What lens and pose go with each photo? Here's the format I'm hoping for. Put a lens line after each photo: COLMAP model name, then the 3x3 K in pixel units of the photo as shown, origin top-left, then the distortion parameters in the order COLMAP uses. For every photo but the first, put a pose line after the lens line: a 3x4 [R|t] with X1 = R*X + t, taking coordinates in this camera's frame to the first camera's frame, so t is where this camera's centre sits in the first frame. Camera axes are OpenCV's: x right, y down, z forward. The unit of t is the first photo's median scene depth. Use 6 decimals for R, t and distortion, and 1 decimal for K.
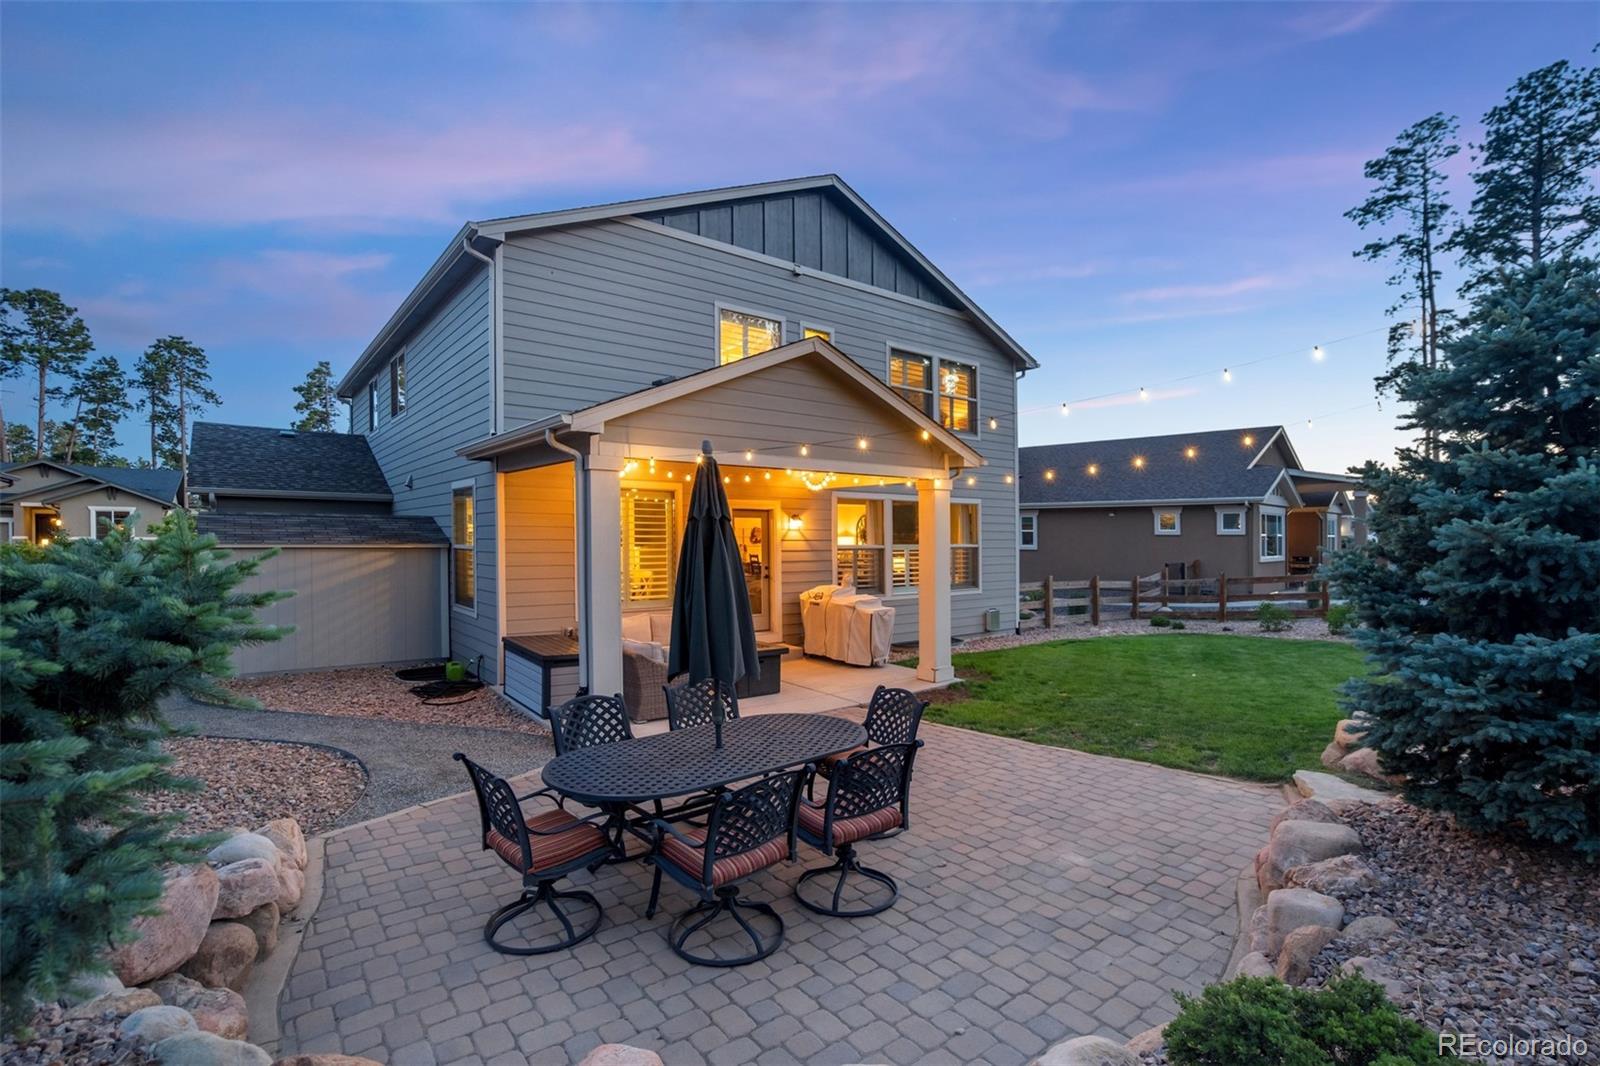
lens RADIAL K [[734.1, 0, 802.3], [0, 734.1, 528.3], [0, 0, 1]] dist [0.000280, 0.000004]
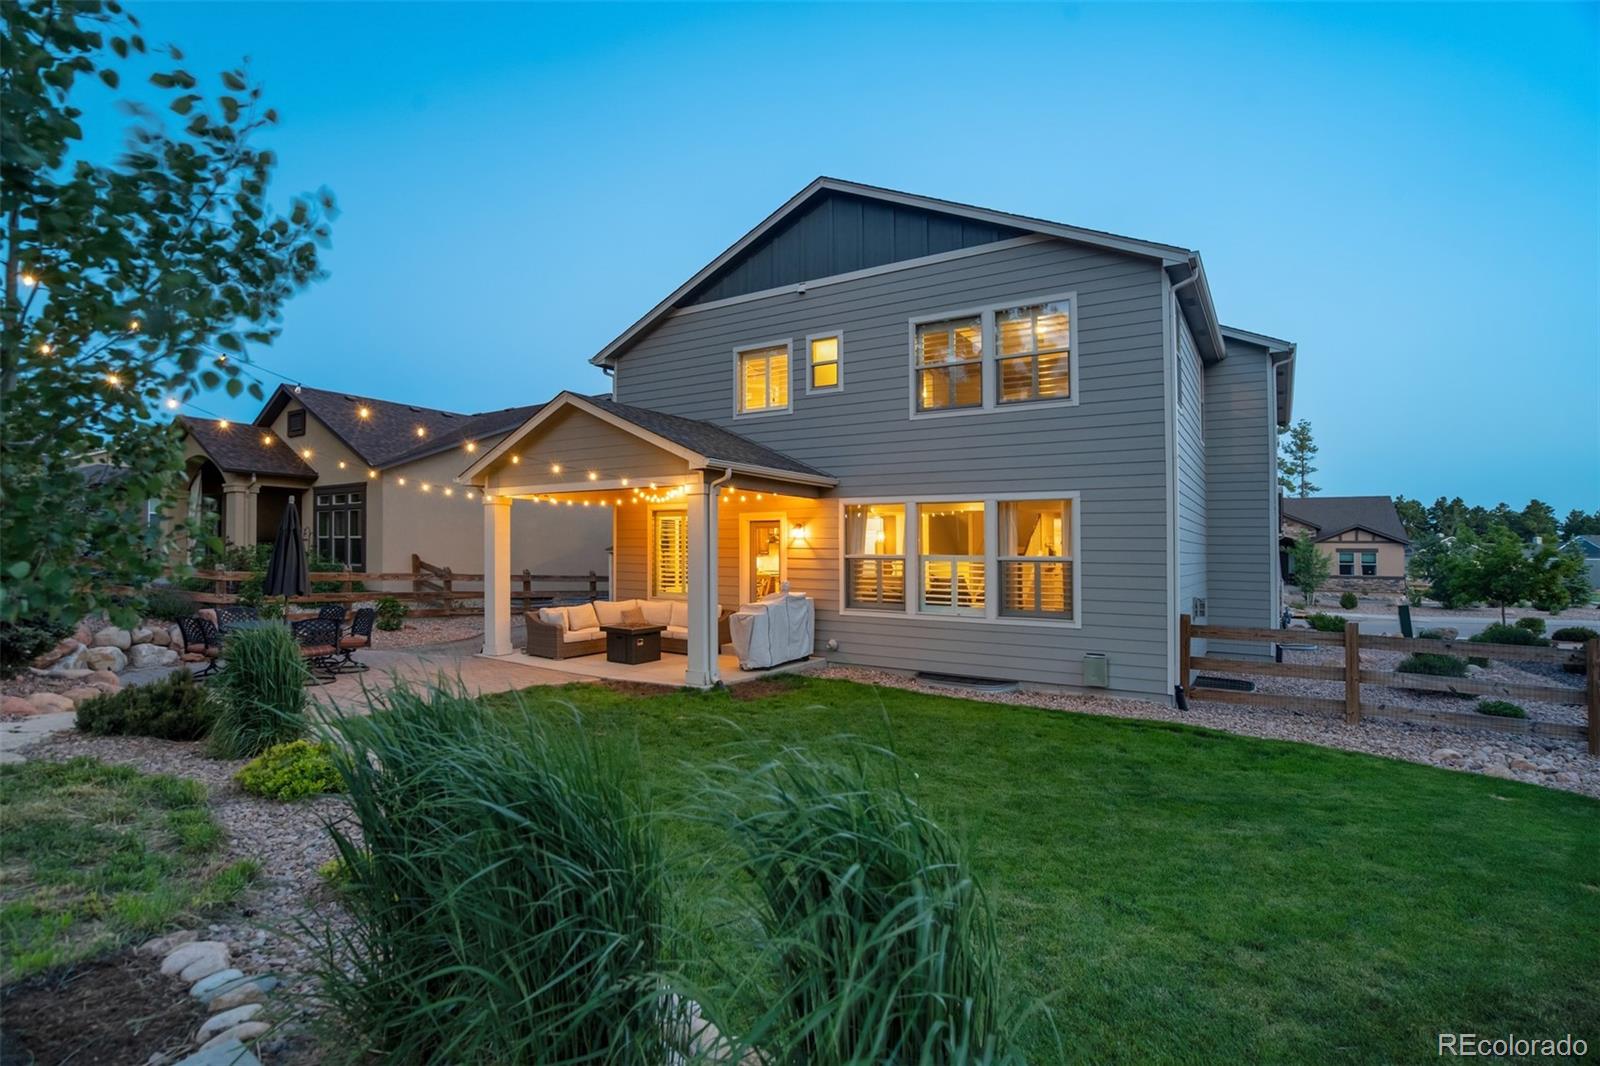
lens RADIAL K [[734.1, 0, 801.3], [0, 734.1, 542.9], [0, 0, 1]] dist [0.000280, 0.000004]
pose [[0.354909, -0.012649, -0.934815, 0.963070], [0.001674, 0.999915, -0.012894, 0.021763], [0.934900, 0.003011, 0.354900, 0.633219]]
